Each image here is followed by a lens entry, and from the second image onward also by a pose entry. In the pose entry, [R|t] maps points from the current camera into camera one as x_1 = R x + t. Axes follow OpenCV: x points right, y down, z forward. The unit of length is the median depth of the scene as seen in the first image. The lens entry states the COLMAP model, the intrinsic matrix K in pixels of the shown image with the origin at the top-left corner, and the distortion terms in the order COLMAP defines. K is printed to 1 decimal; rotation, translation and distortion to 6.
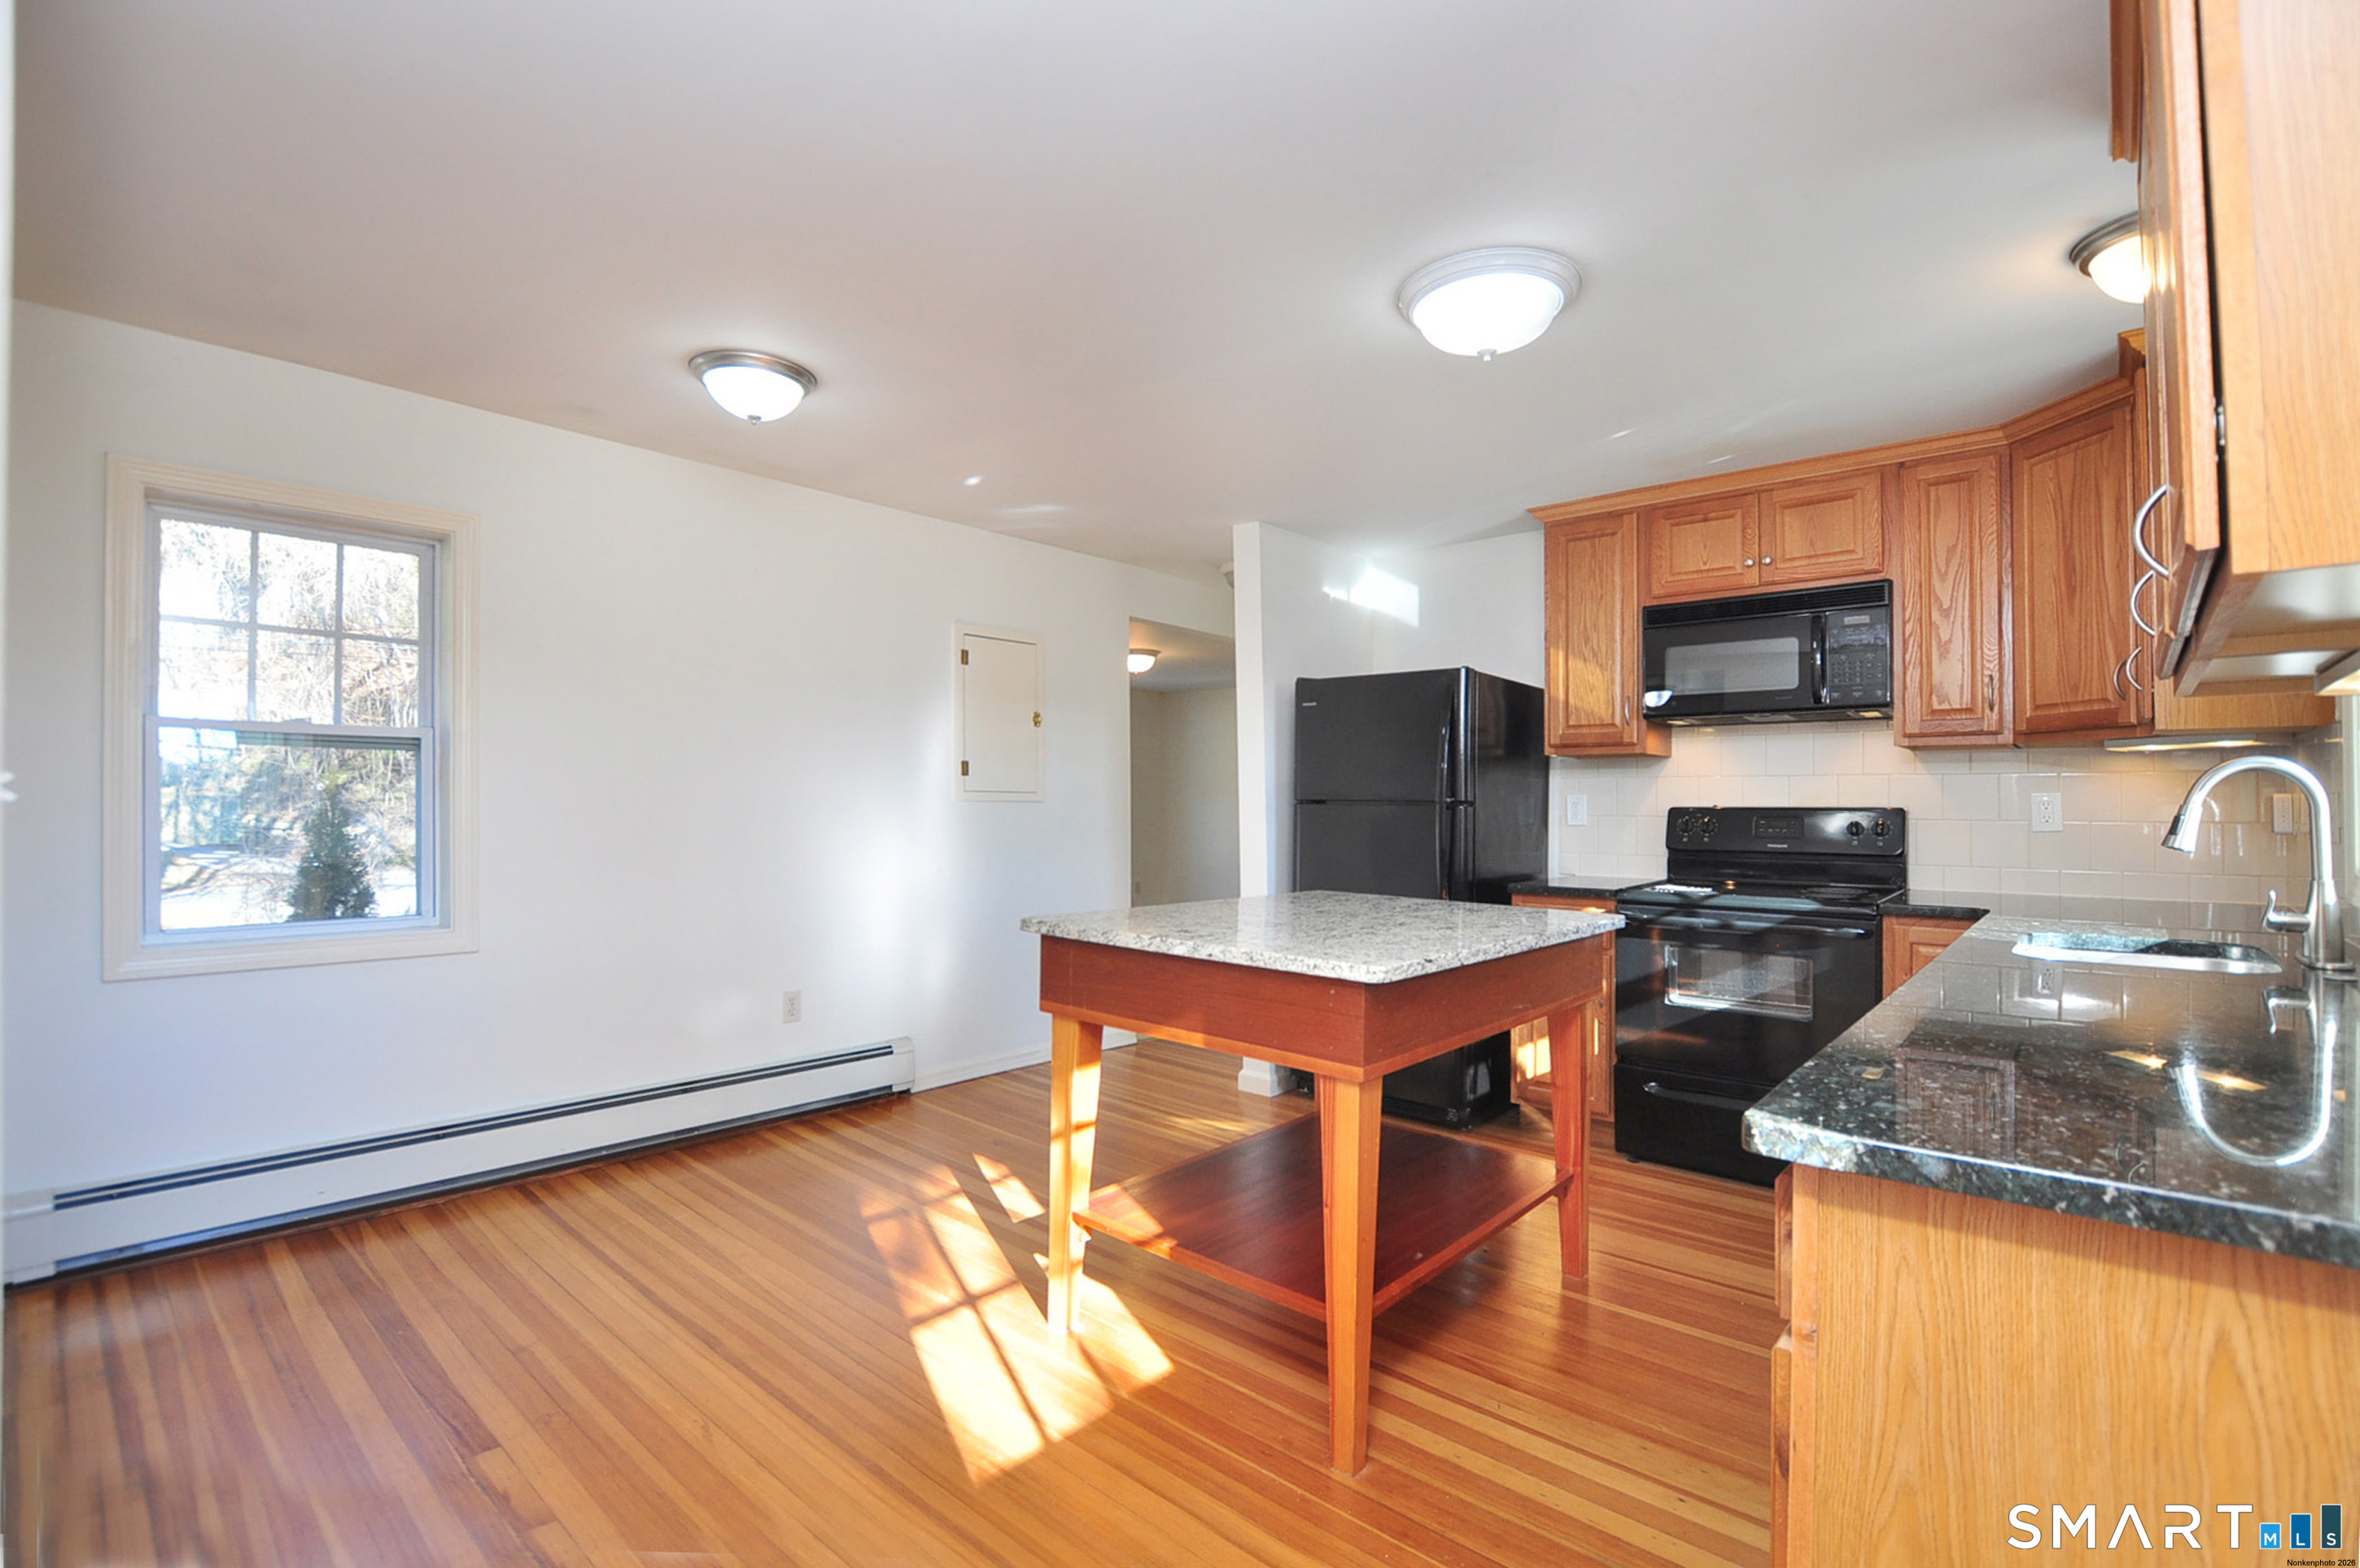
lens RADIAL K [[1023.2, 0, 1203.9], [0, 1023.2, 792.6], [0, 0, 1]] dist [-0.016751, -0.000049]
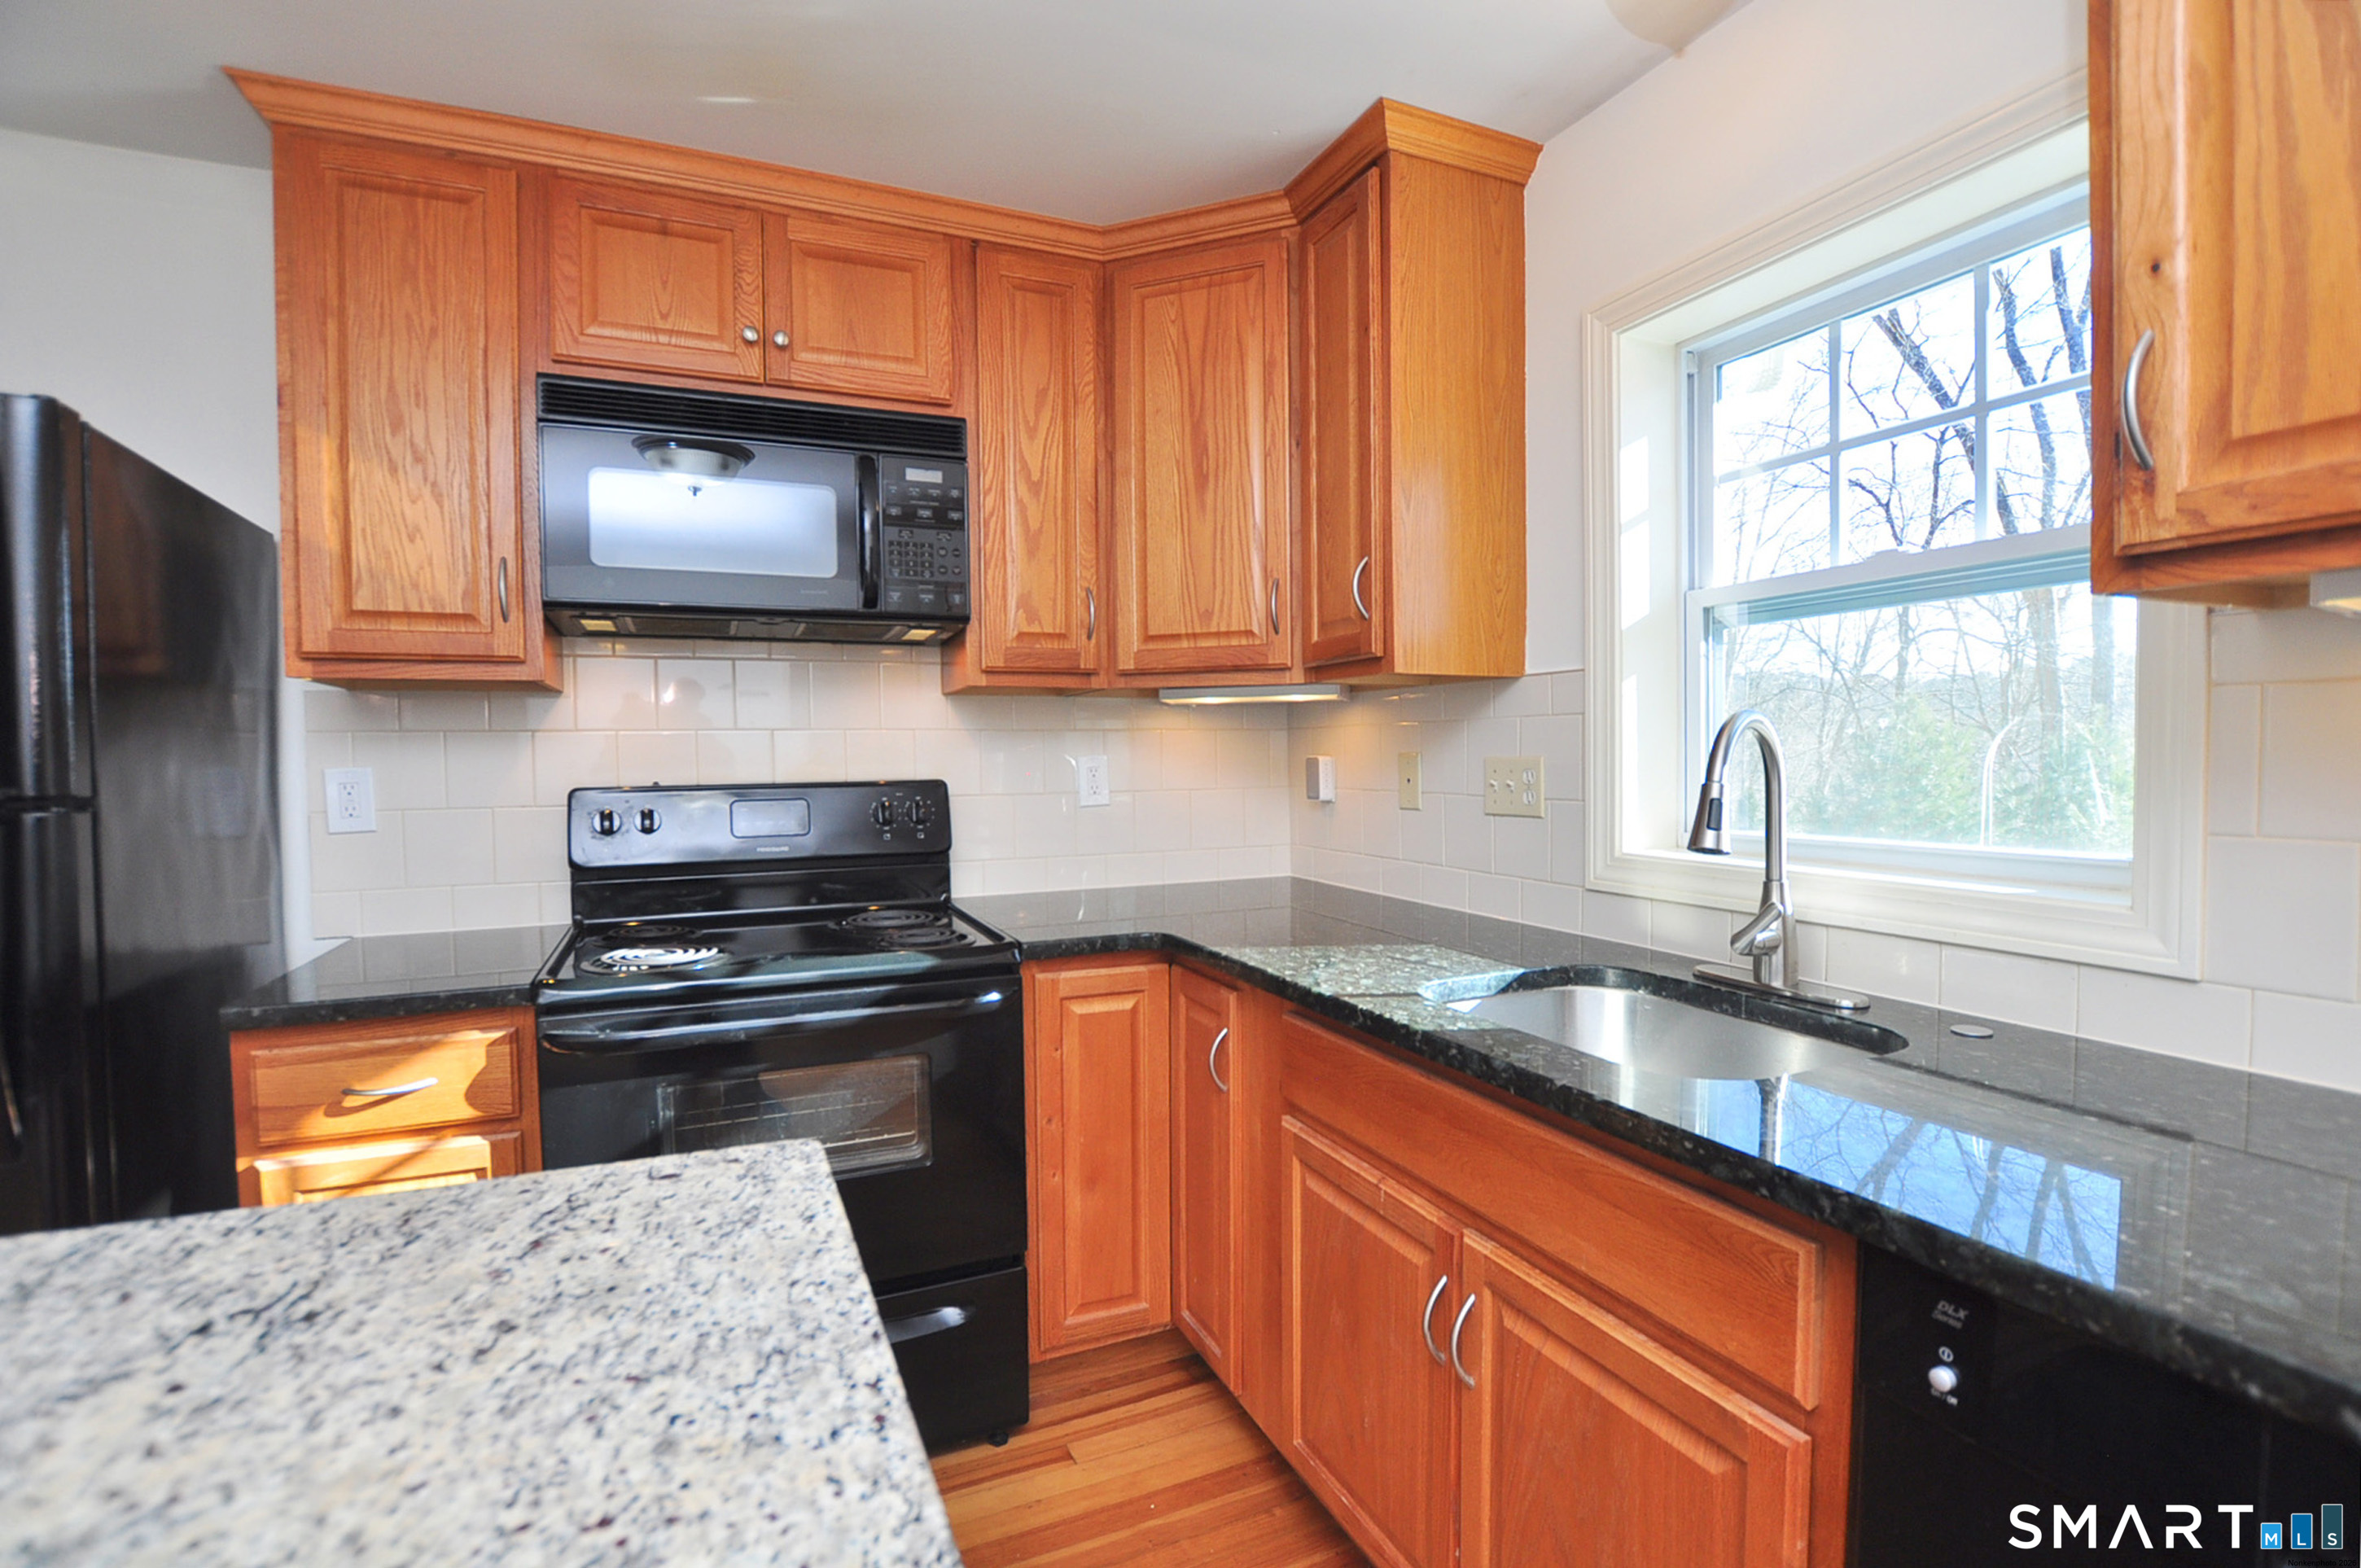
lens RADIAL K [[1073.4, 0, 1164.4], [0, 1073.4, 790.3], [0, 0, 1]] dist [-0.026694, -0.000208]
pose [[0.442224, -0.039040, 0.896054, 0.118725], [0.006510, 0.999166, 0.040320, -0.005784], [-0.896881, -0.011997, 0.442110, 0.558008]]
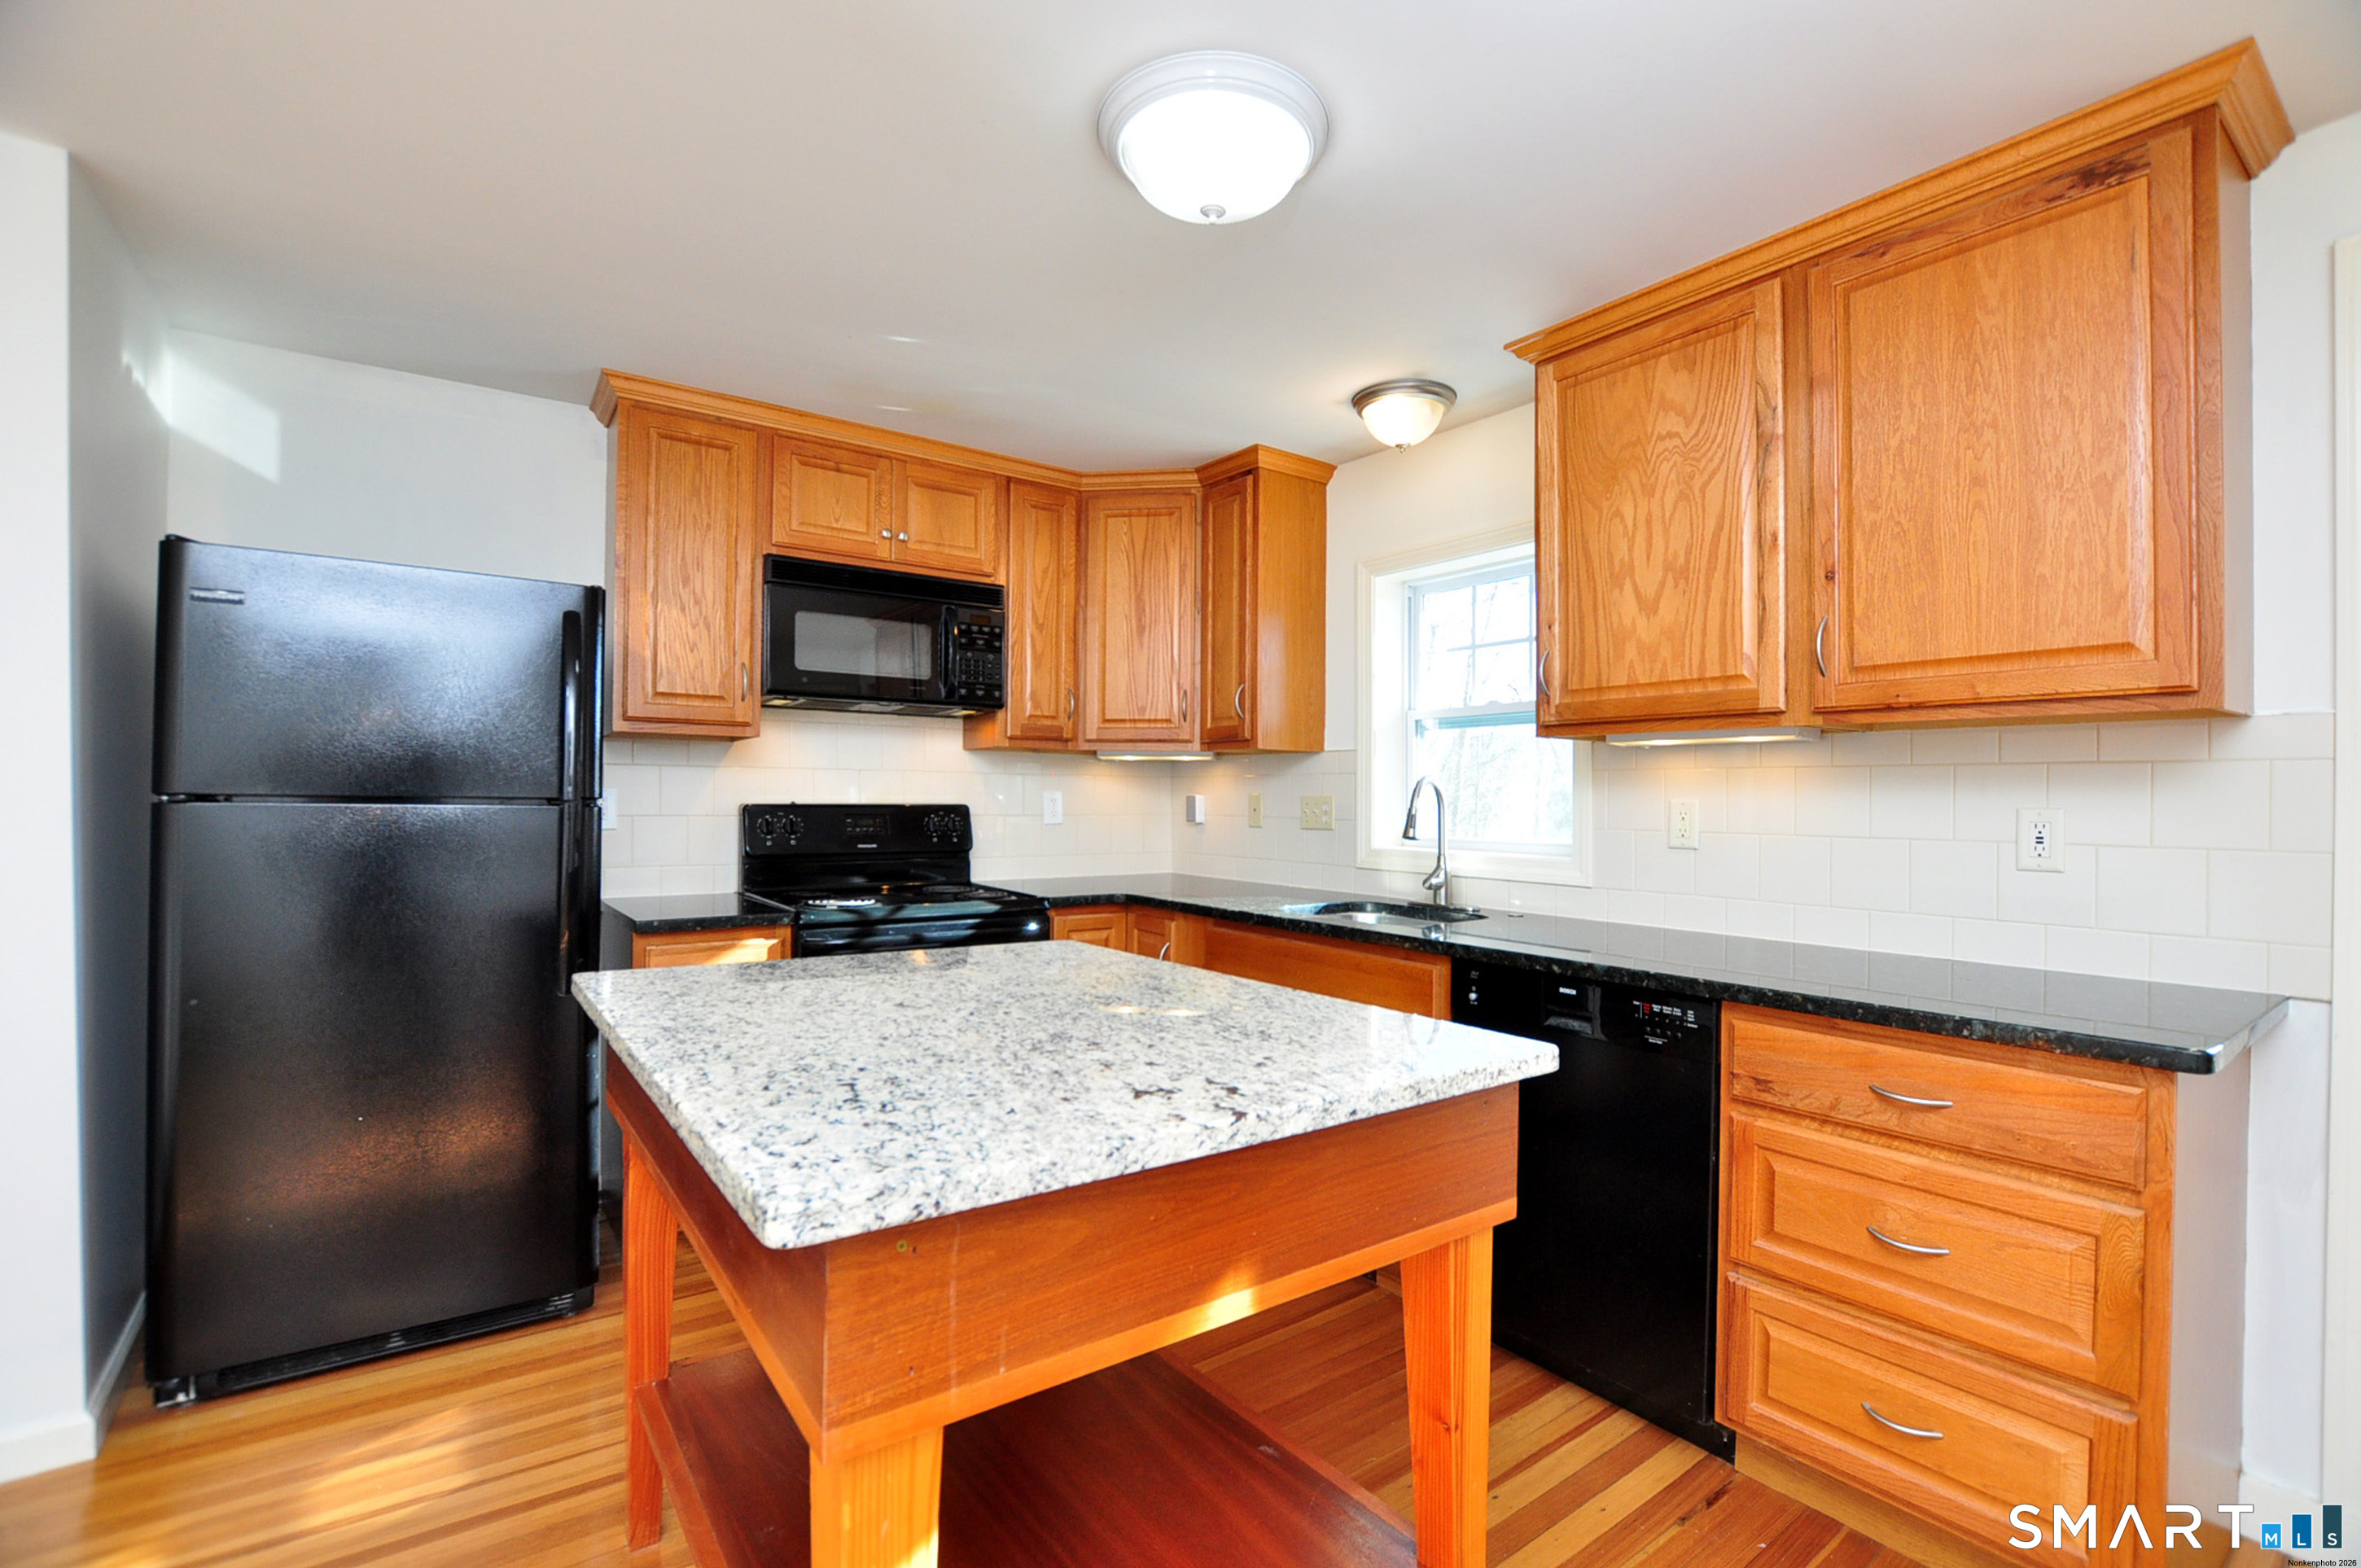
lens RADIAL K [[1033.5, 0, 1180.5], [0, 1033.5, 784.0], [0, 0, 1]] dist [-0.014196, 0.000225]
pose [[0.239502, 0.011392, 0.970829, -0.290839], [-0.014629, 0.999860, -0.008124, -0.000894], [-0.970786, -0.012257, 0.239635, 0.533407]]
